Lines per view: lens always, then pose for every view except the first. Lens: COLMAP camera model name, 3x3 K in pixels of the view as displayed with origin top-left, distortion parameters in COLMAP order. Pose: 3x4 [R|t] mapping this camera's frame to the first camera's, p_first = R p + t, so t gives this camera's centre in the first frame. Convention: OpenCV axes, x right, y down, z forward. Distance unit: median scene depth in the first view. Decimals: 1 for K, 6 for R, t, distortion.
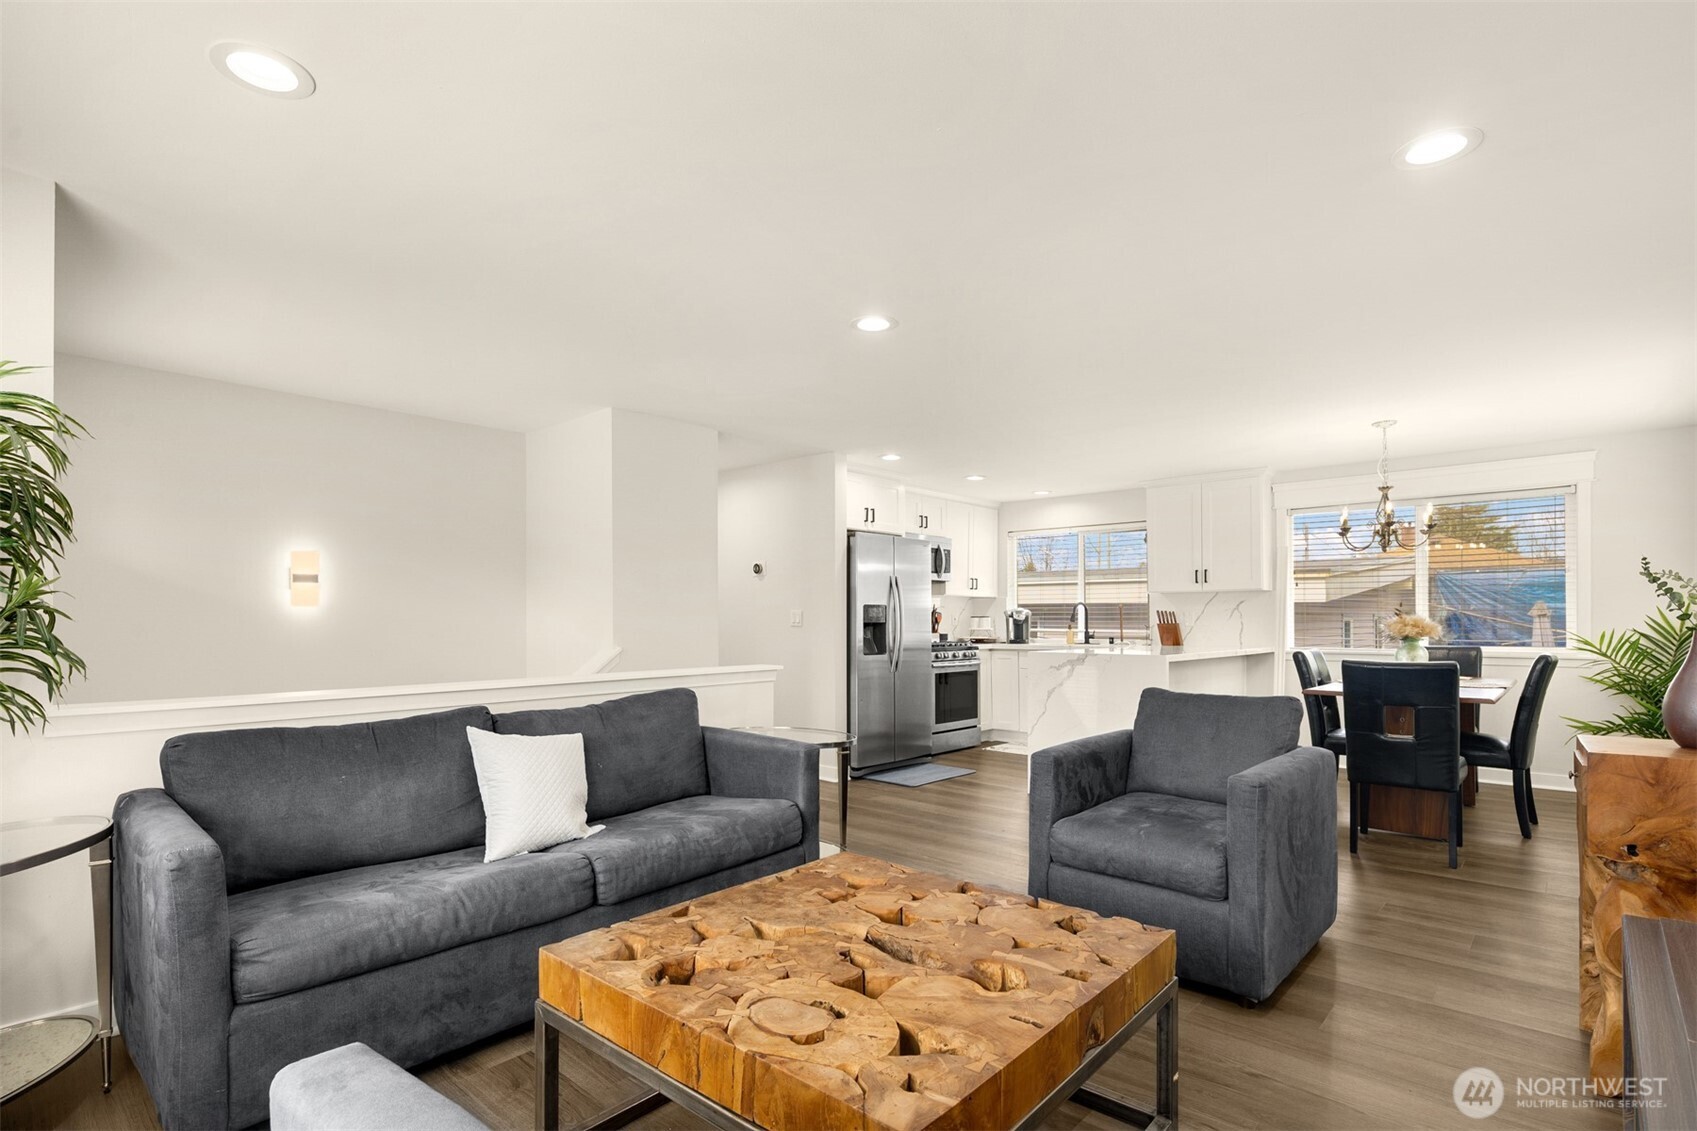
lens RADIAL K [[822.9, 0, 842.4], [0, 822.9, 617.0], [0, 0, 1]] dist [-0.001036, -0.000175]
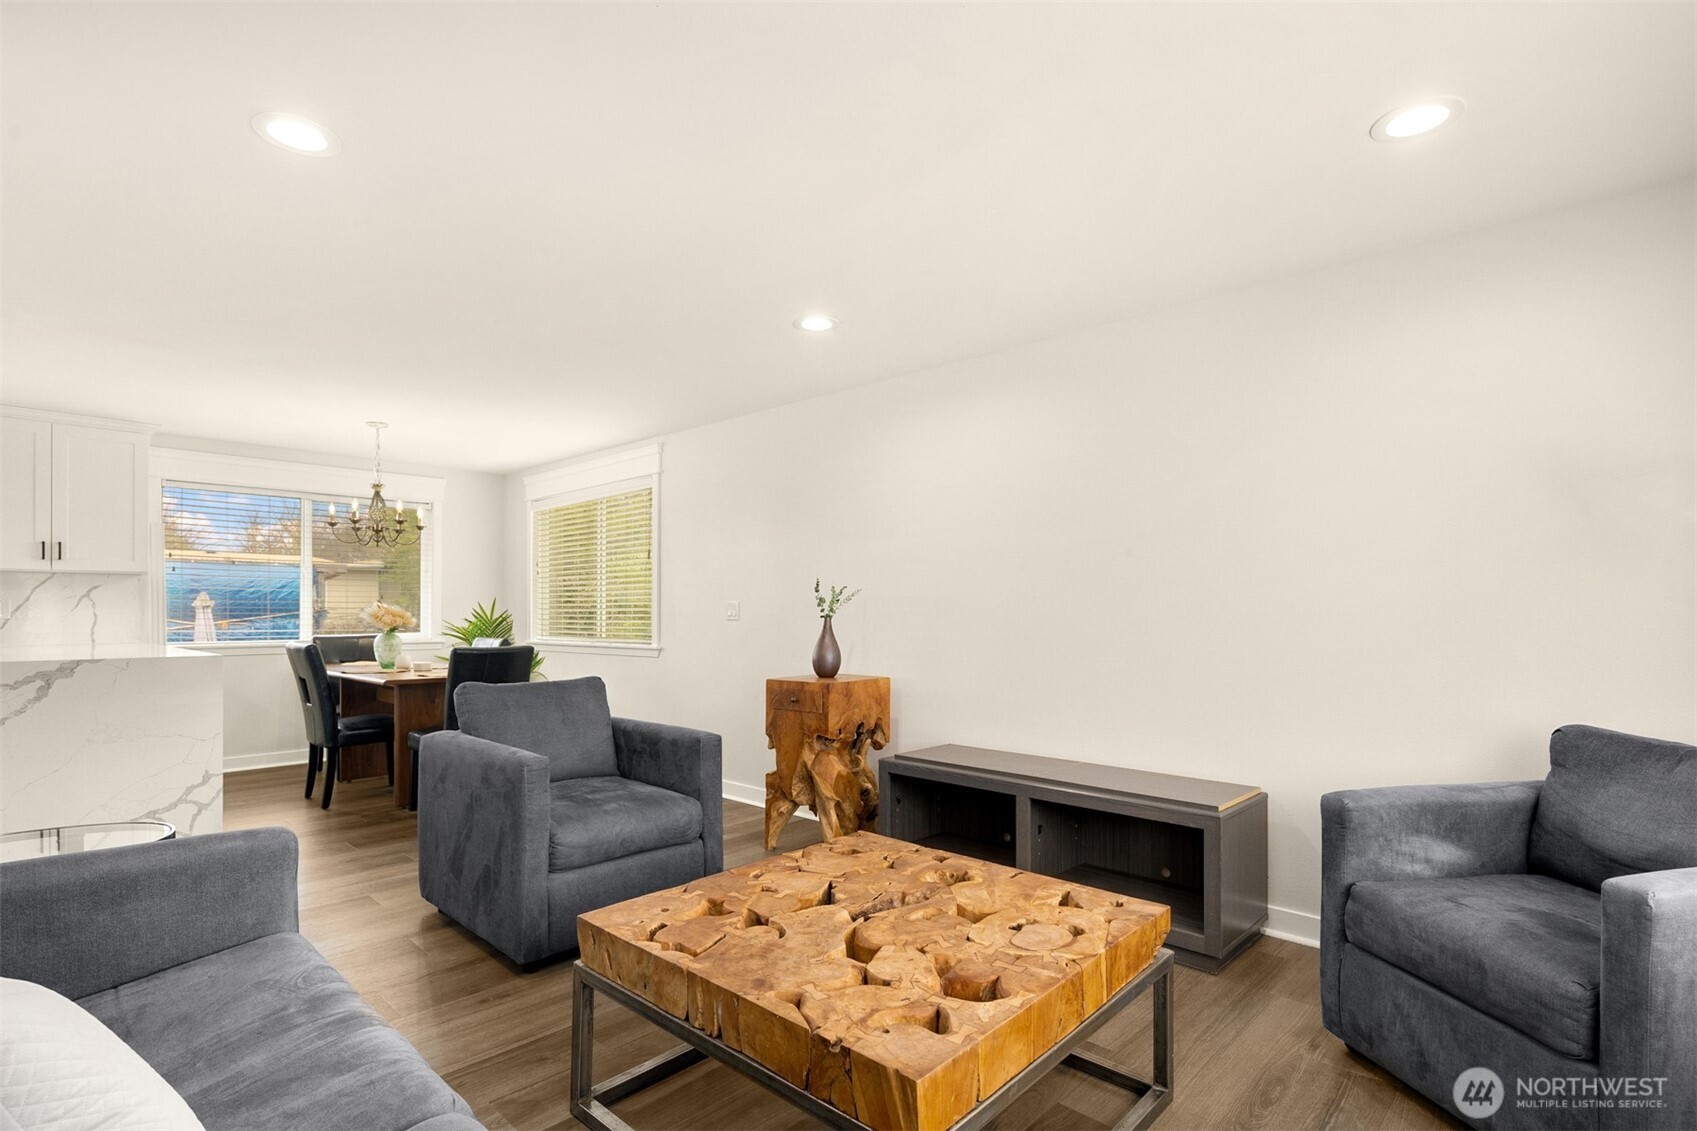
lens RADIAL K [[822.9, 0, 842.4], [0, 822.9, 617.0], [0, 0, 1]] dist [-0.001036, -0.000175]
pose [[0.019621, -0.004653, 0.999797, -0.971721], [-0.006885, 0.999965, 0.004789, 0.005200], [-0.999784, -0.006977, 0.019588, 0.961542]]
